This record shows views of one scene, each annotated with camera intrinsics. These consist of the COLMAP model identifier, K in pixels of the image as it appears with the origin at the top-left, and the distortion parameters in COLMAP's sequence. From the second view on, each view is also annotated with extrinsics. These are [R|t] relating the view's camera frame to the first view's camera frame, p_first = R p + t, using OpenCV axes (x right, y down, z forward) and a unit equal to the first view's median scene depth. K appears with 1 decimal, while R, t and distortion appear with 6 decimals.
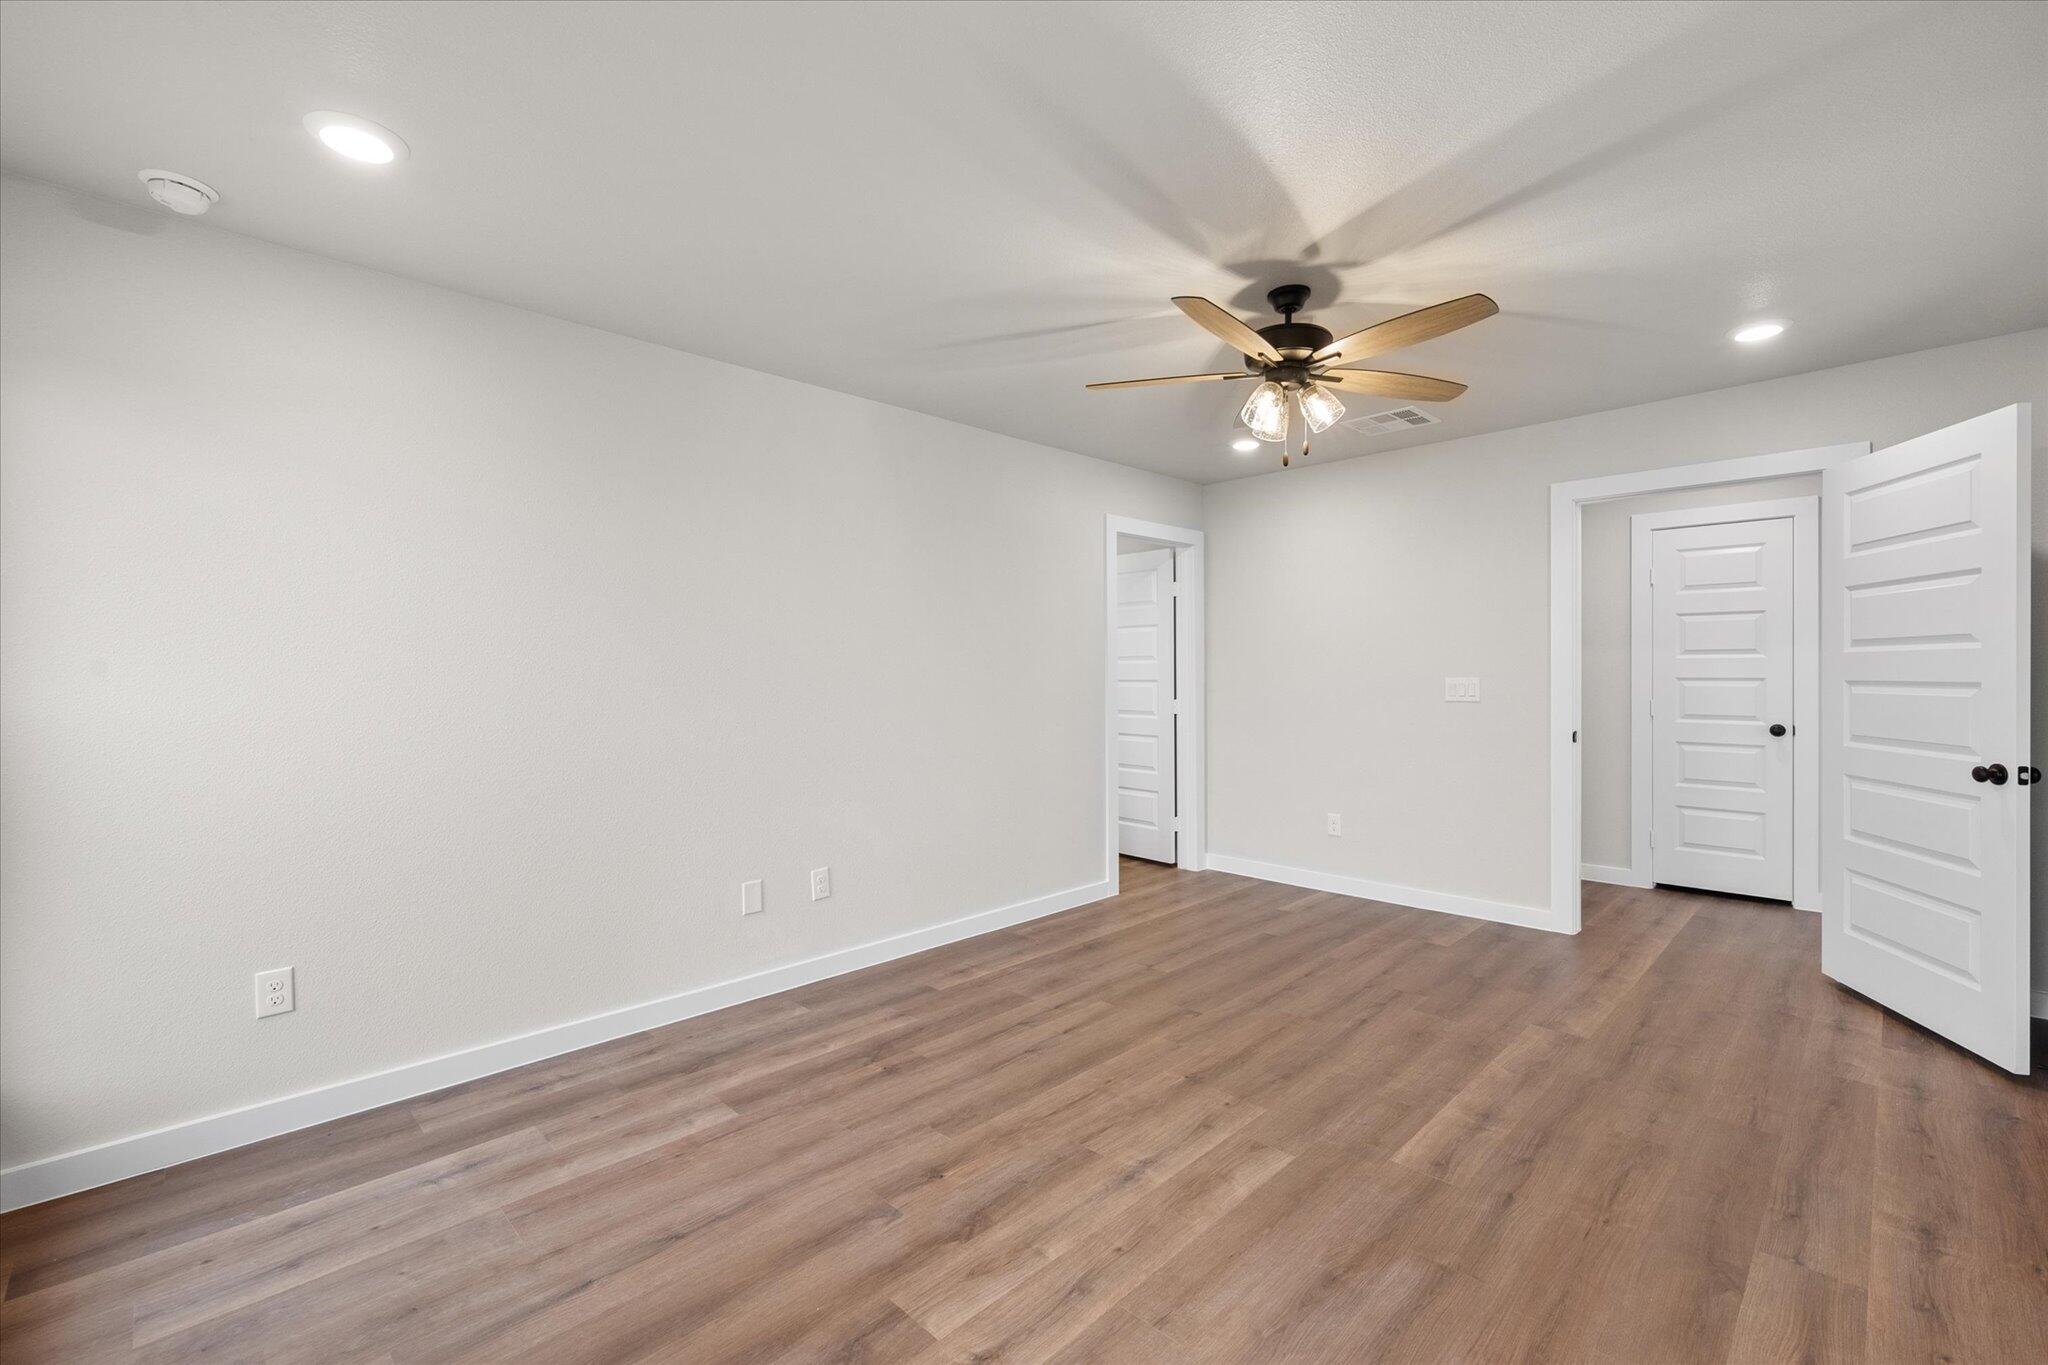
lens RADIAL K [[886.4, 0, 1021.5], [0, 886.4, 678.5], [0, 0, 1]] dist [-0.002397, -0.000235]
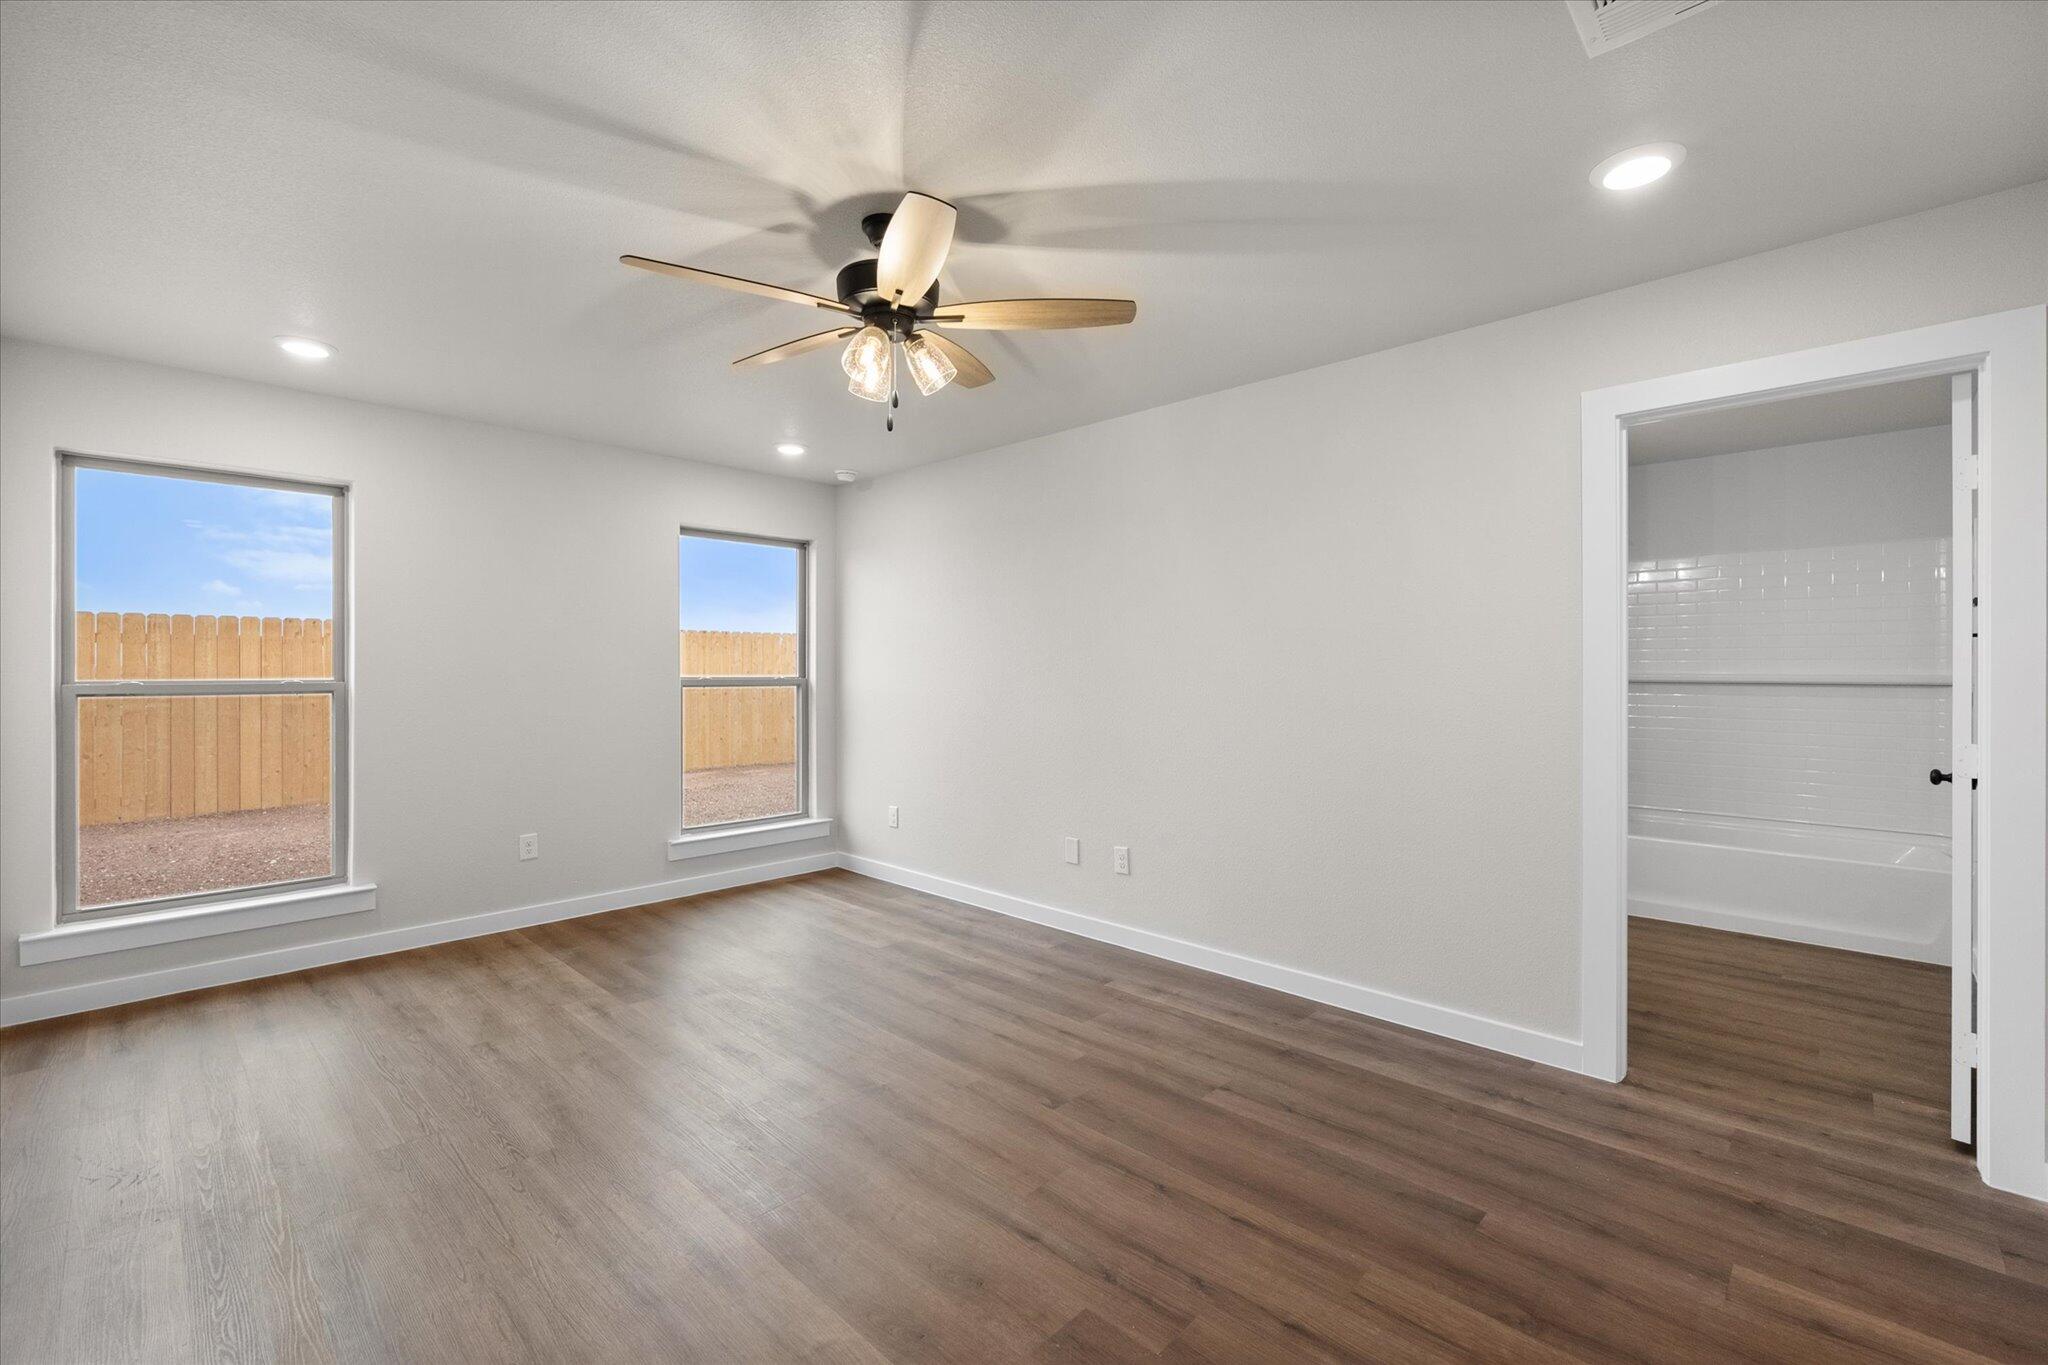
lens RADIAL K [[886.4, 0, 1021.5], [0, 886.4, 678.5], [0, 0, 1]] dist [-0.002397, -0.000235]
pose [[0.007892, 0.018780, -0.999792, 0.913091], [-0.005369, 0.999810, 0.018738, -0.018045], [0.999954, 0.005220, 0.007992, 0.893274]]
